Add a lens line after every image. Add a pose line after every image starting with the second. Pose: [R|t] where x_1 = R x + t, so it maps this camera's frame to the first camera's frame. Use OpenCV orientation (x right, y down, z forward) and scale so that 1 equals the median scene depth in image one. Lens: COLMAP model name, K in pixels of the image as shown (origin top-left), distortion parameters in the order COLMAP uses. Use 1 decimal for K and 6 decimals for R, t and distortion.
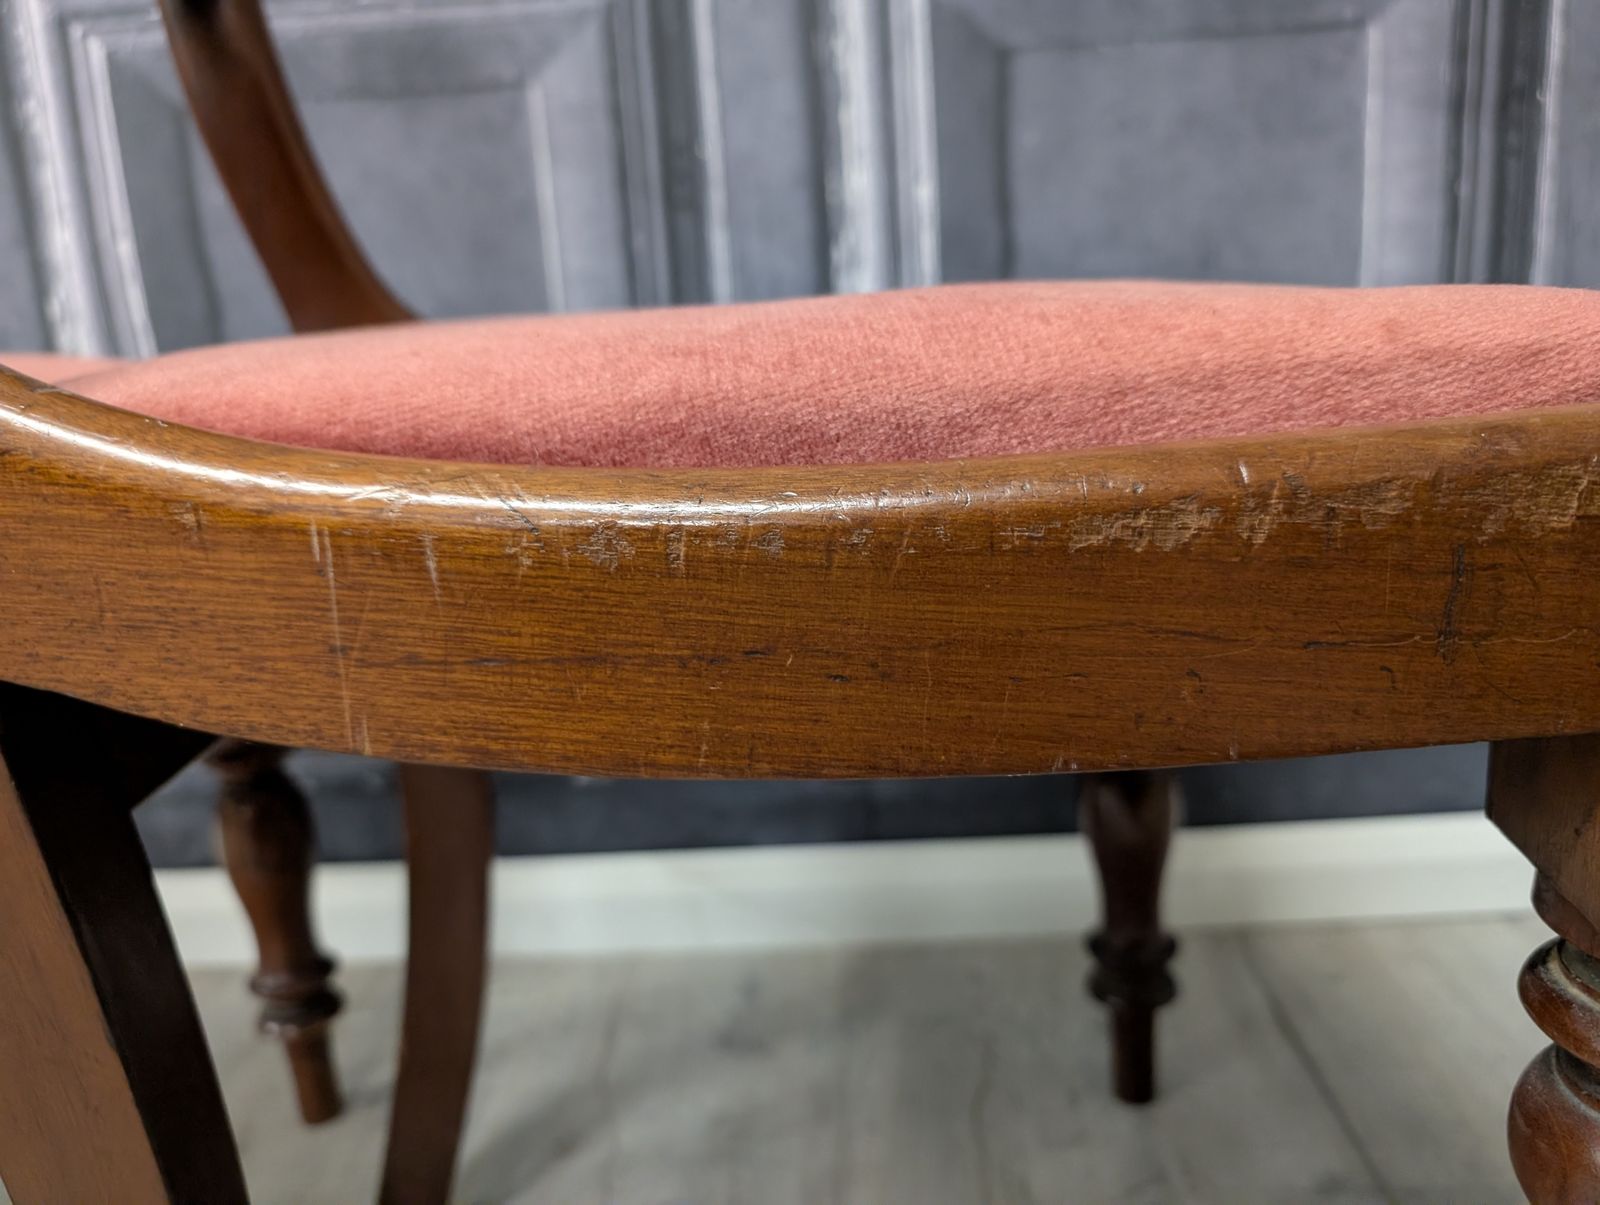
lens RADIAL K [[1169.0, 0, 795.1], [0, 1169.0, 600.0], [0, 0, 1]] dist [-0.007153, -0.006260]
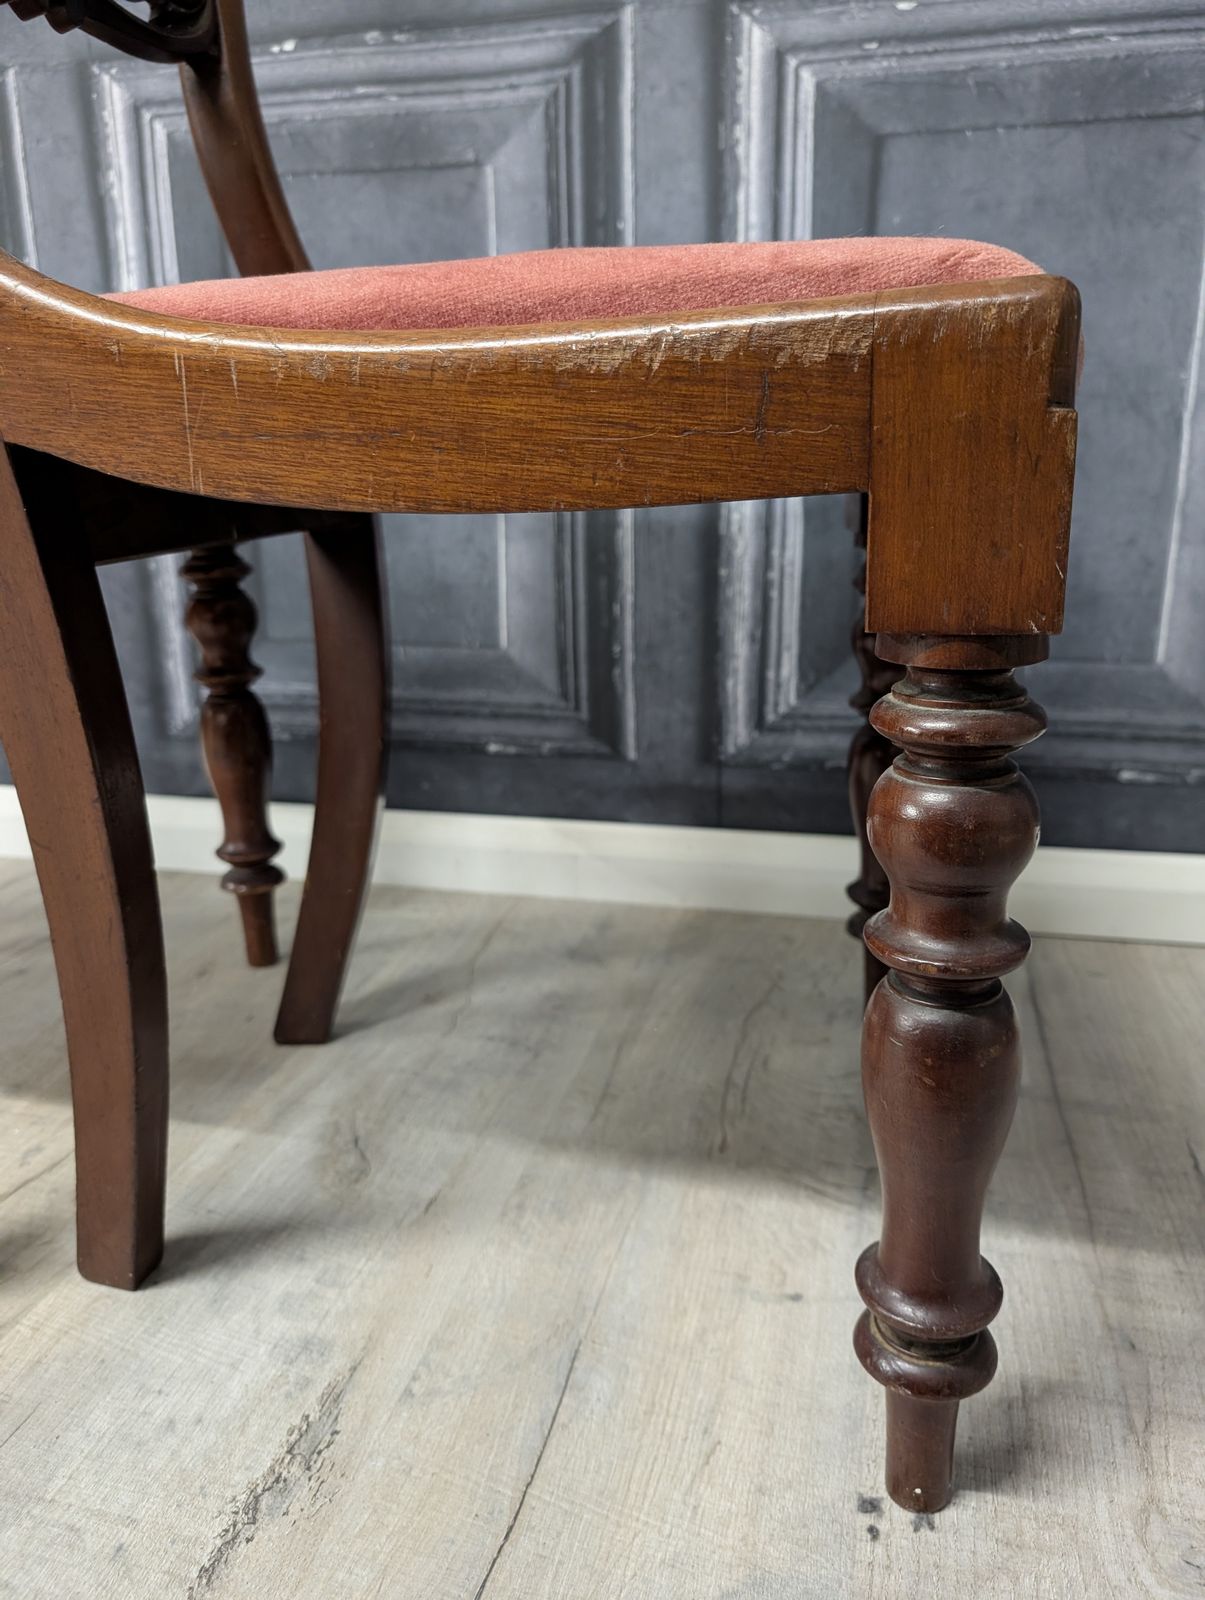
lens RADIAL K [[1169.0, 0, 640.7], [0, 1169.0, 819.2], [0, 0, 1]] dist [-0.007153, -0.006260]
pose [[0.981875, 0.101426, -0.160110, 0.649436], [-0.090879, 0.993263, 0.071896, 0.450329], [0.166324, -0.056043, 0.984477, -0.696372]]
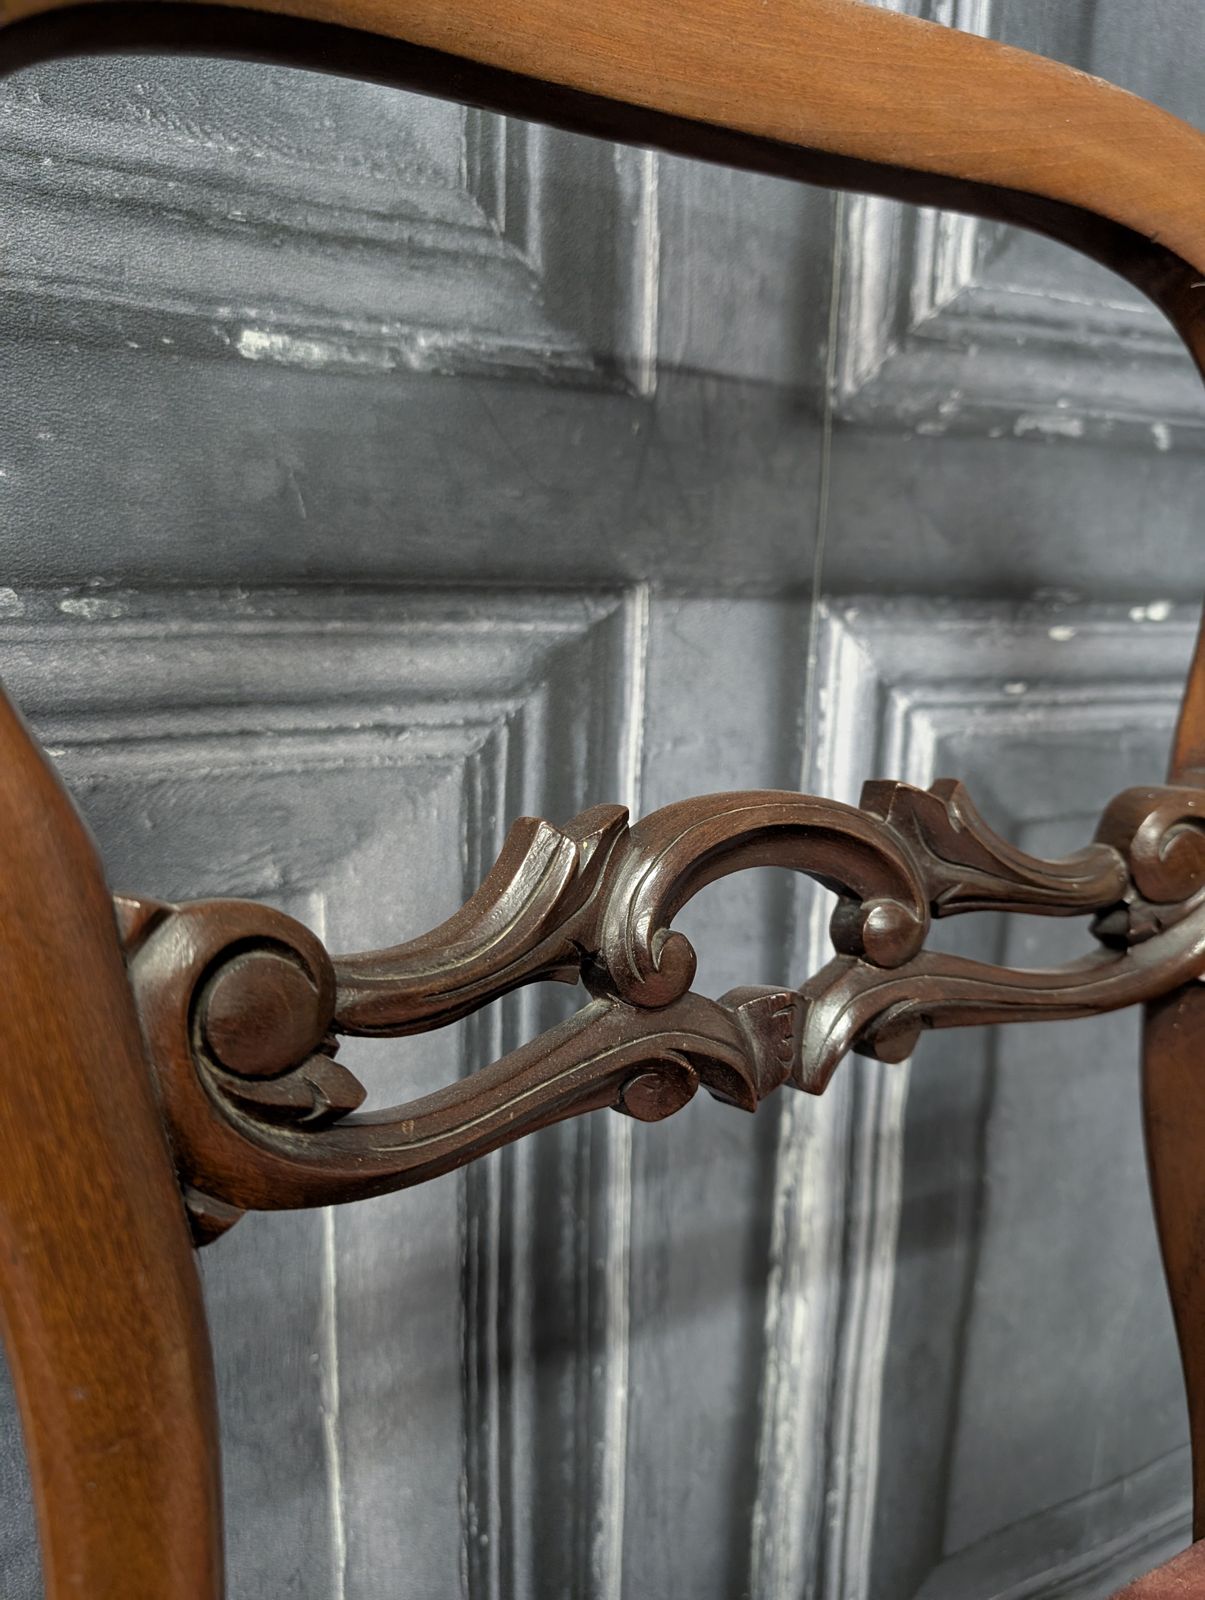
lens RADIAL K [[1169.0, 0, 618.3], [0, 1169.0, 798.2], [0, 0, 1]] dist [-0.007153, -0.006260]
pose [[0.876419, -0.010185, 0.481441, -1.191677], [0.031410, 0.998856, -0.036047, -1.545903], [-0.480523, 0.046714, 0.875737, 1.670791]]
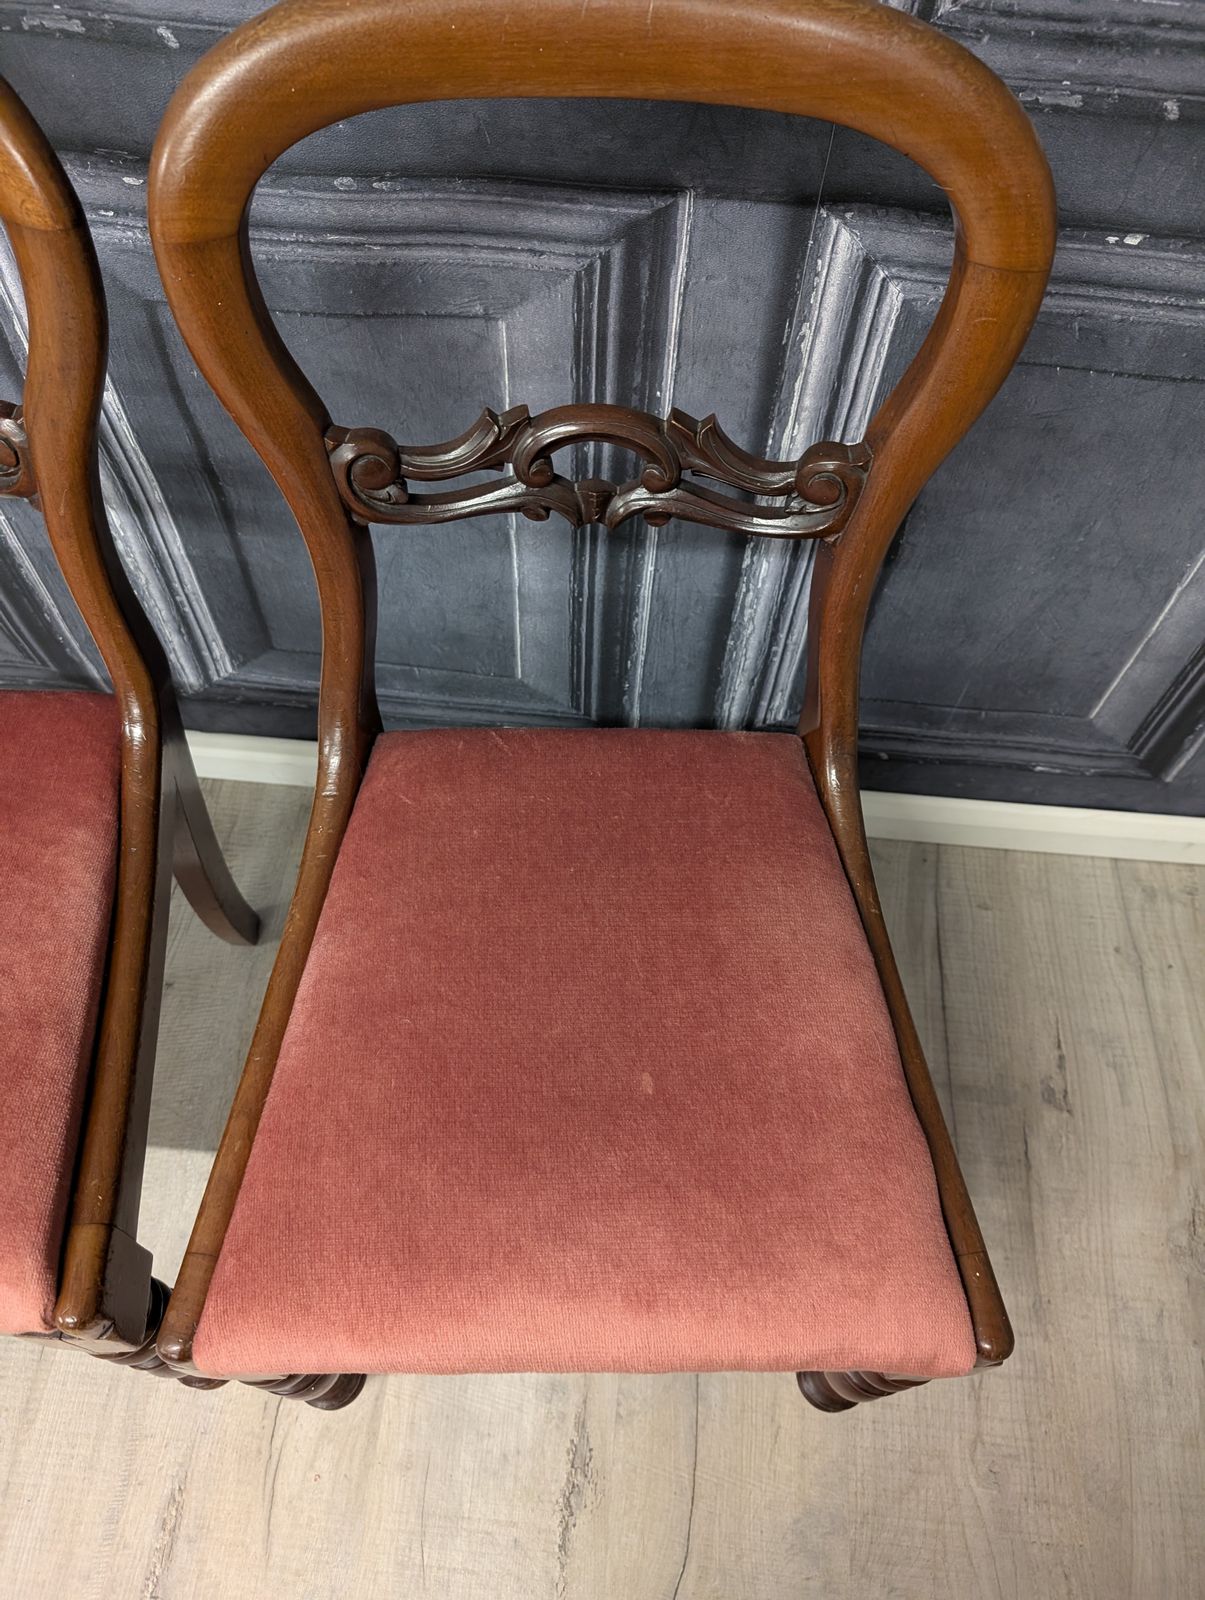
lens RADIAL K [[1169.0, 0, 614.2], [0, 1169.0, 792.4], [0, 0, 1]] dist [-0.007153, -0.006260]
pose [[0.994310, 0.082475, 0.067419, -0.549558], [-0.105859, 0.694405, 0.711755, -2.986427], [0.011886, -0.714842, 0.699185, 0.009877]]
